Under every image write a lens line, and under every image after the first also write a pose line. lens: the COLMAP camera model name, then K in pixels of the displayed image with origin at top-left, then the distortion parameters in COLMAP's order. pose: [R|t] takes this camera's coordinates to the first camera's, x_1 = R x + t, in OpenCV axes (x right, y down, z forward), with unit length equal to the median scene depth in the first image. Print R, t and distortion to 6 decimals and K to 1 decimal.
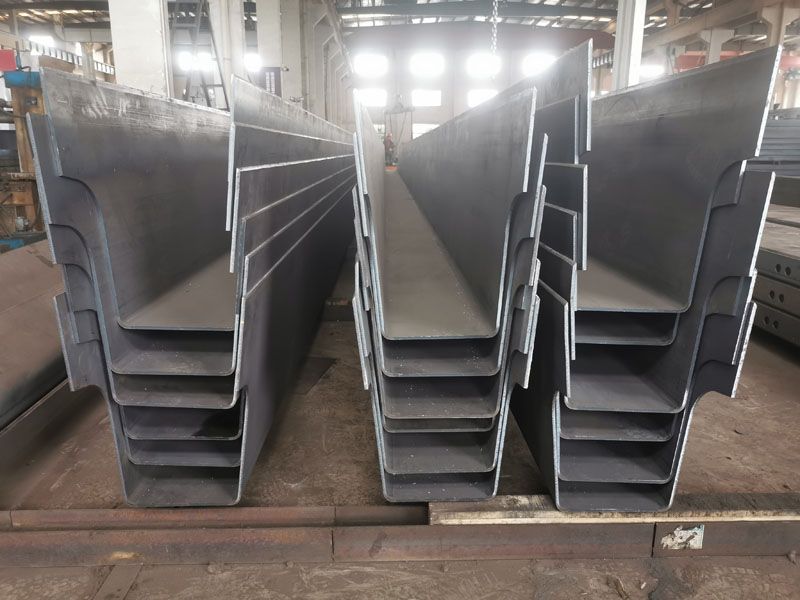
lens RADIAL K [[617.5, 0, 400.0], [0, 617.5, 300.0], [0, 0, 1]] dist [0.024206, -0.001169]
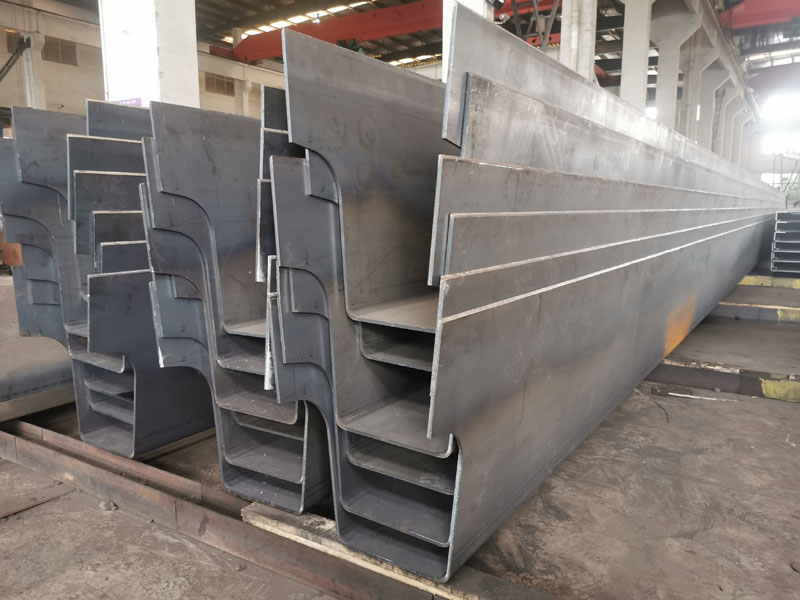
lens RADIAL K [[617.5, 0, 400.0], [0, 617.5, 300.0], [0, 0, 1]] dist [0.024206, -0.001169]
pose [[0.828301, 0.080722, -0.554439, 0.789261], [-0.127891, 0.990682, -0.046826, 0.019807], [0.545492, 0.109694, 0.830906, 0.257519]]
